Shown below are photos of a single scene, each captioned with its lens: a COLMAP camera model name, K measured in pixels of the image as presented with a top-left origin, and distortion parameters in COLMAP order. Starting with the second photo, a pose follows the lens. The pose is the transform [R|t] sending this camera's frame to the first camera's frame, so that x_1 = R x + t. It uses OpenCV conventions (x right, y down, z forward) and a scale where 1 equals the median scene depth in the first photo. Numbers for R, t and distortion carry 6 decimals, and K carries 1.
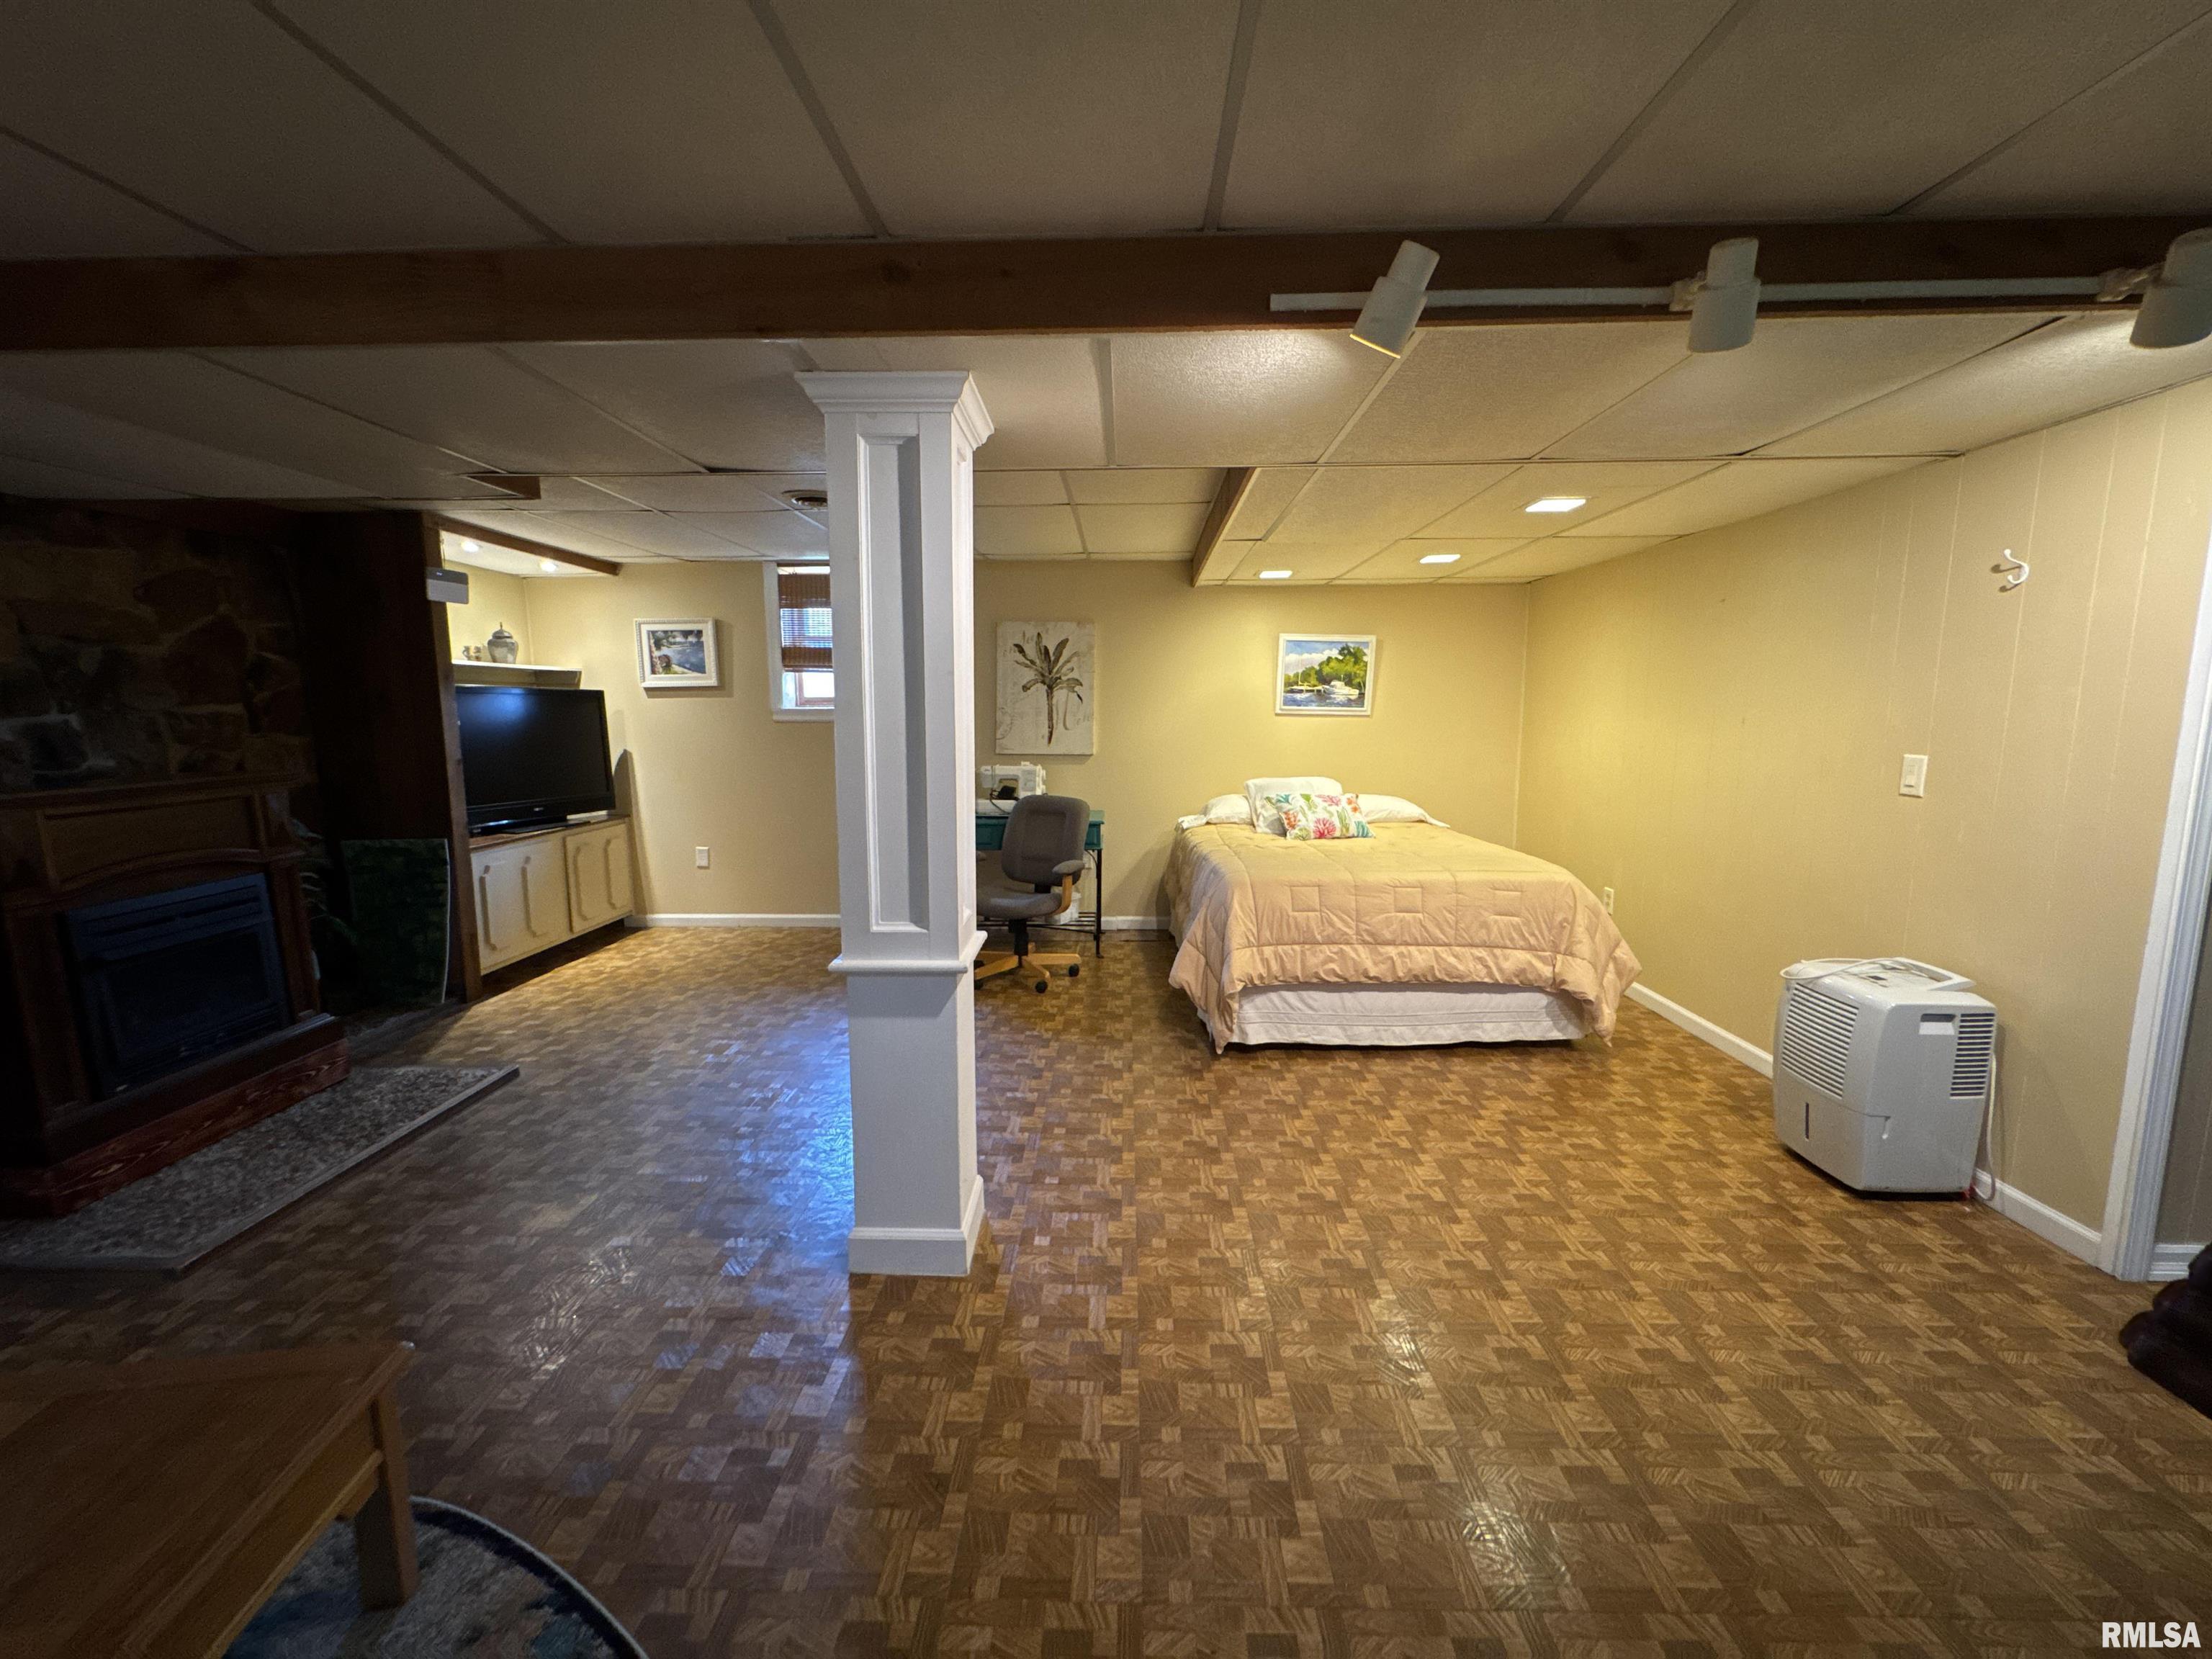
lens RADIAL K [[881.9, 0, 1103.5], [0, 881.9, 827.9], [0, 0, 1]] dist [-0.002205, -0.000549]
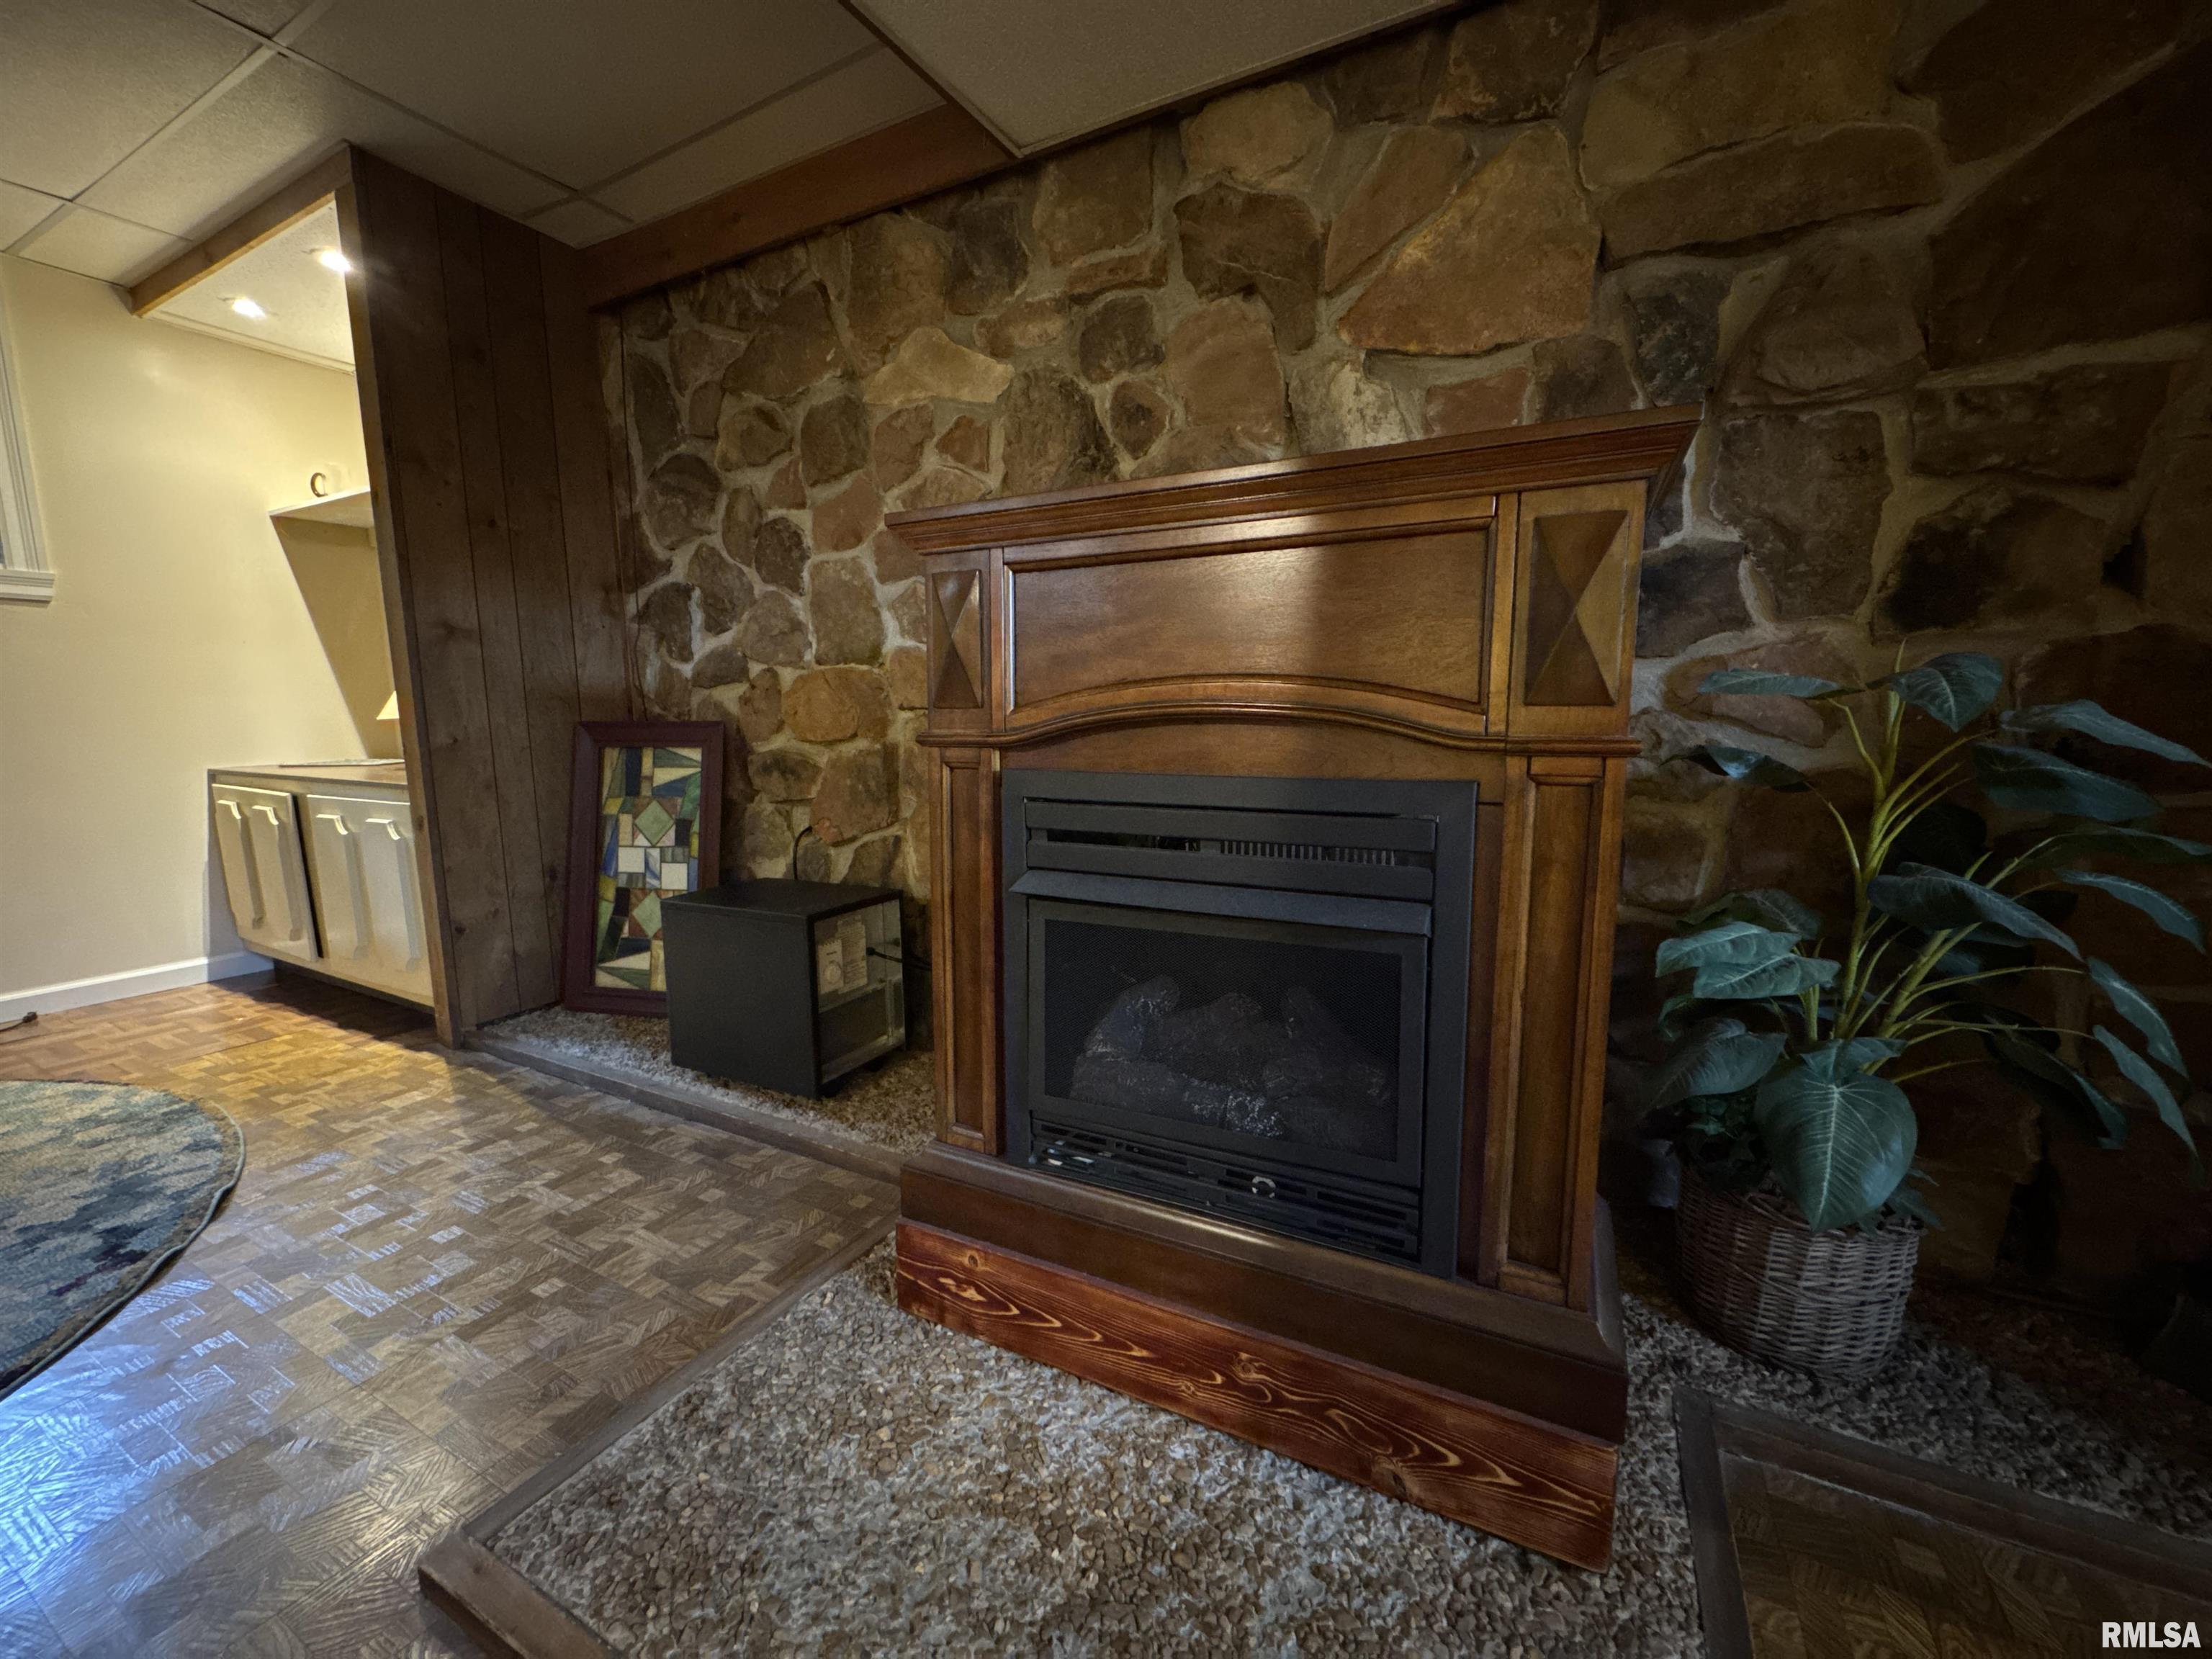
lens RADIAL K [[881.9, 0, 1108.8], [0, 881.9, 829.8], [0, 0, 1]] dist [-0.002205, -0.000549]
pose [[-0.442503, 0.130624, -0.887203, -0.557141], [-0.115215, 0.972854, 0.200699, 0.017666], [0.889335, 0.191029, -0.415441, 0.904510]]
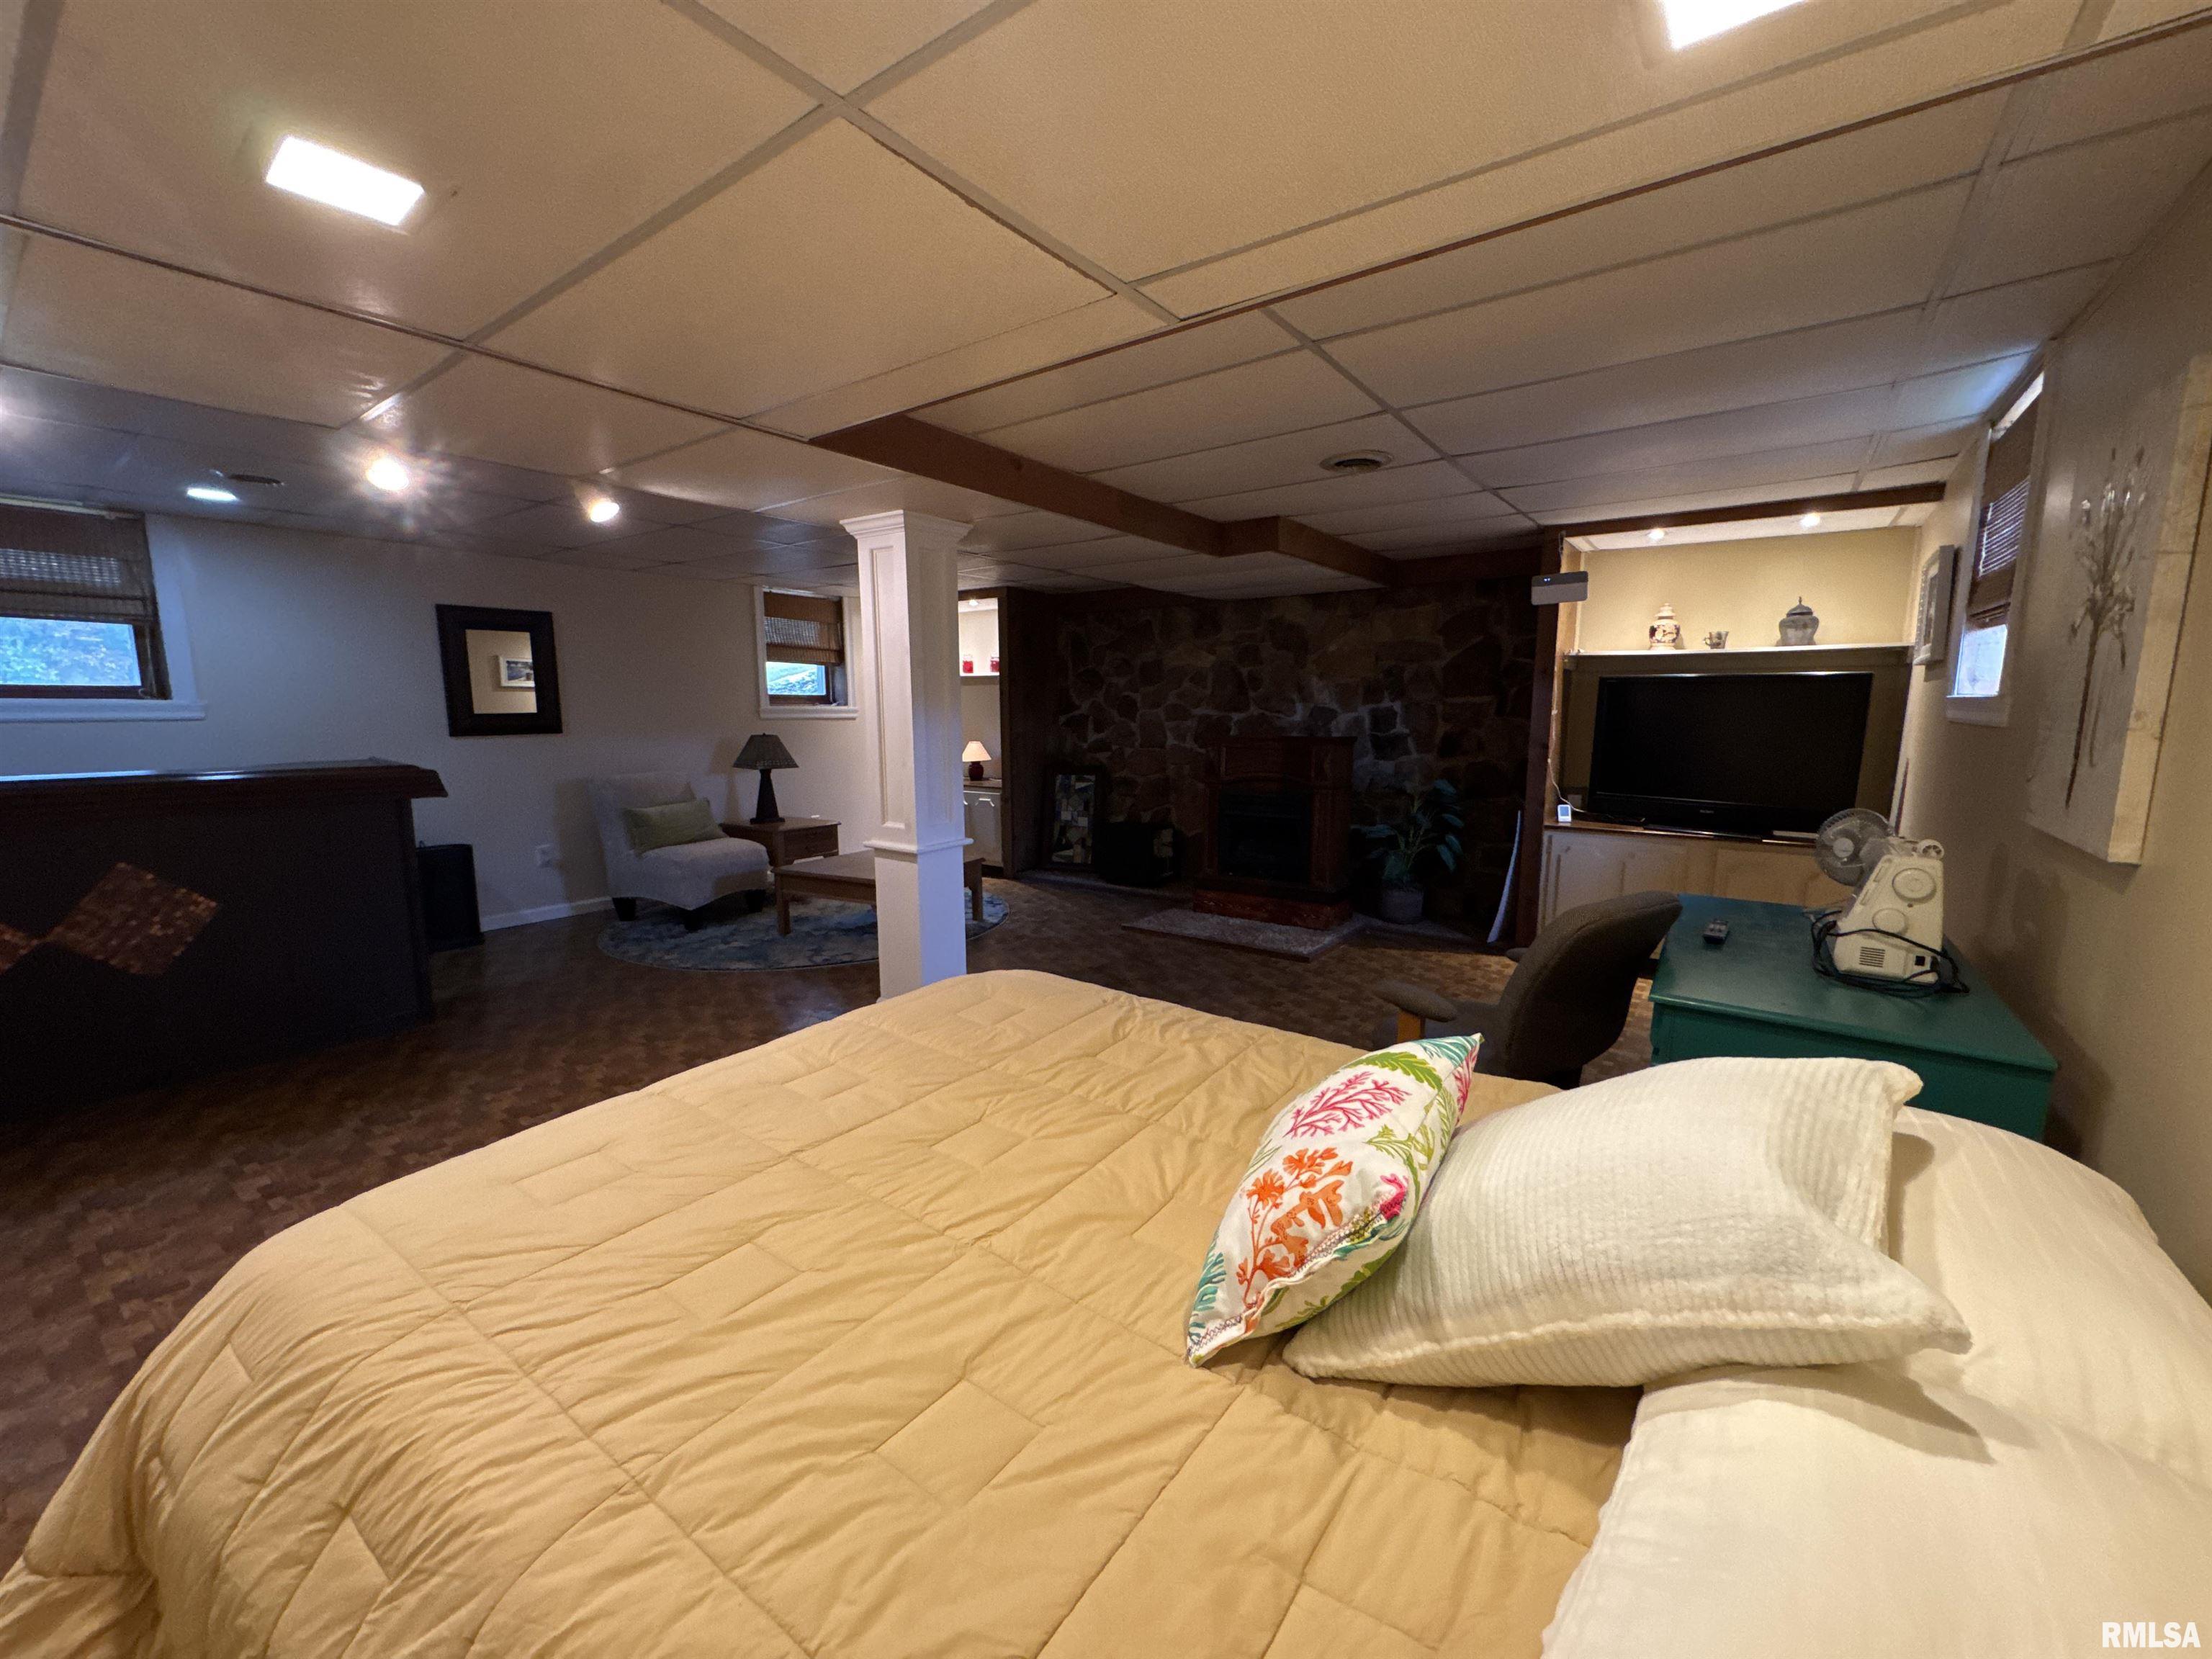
lens RADIAL K [[881.9, 0, 1103.1], [0, 881.9, 835.0], [0, 0, 1]] dist [-0.002205, -0.000549]
pose [[-0.573603, 0.124679, -0.809589, 0.630560], [-0.106368, 0.968643, 0.224537, -0.196089], [0.812198, 0.214910, -0.542355, 1.454809]]
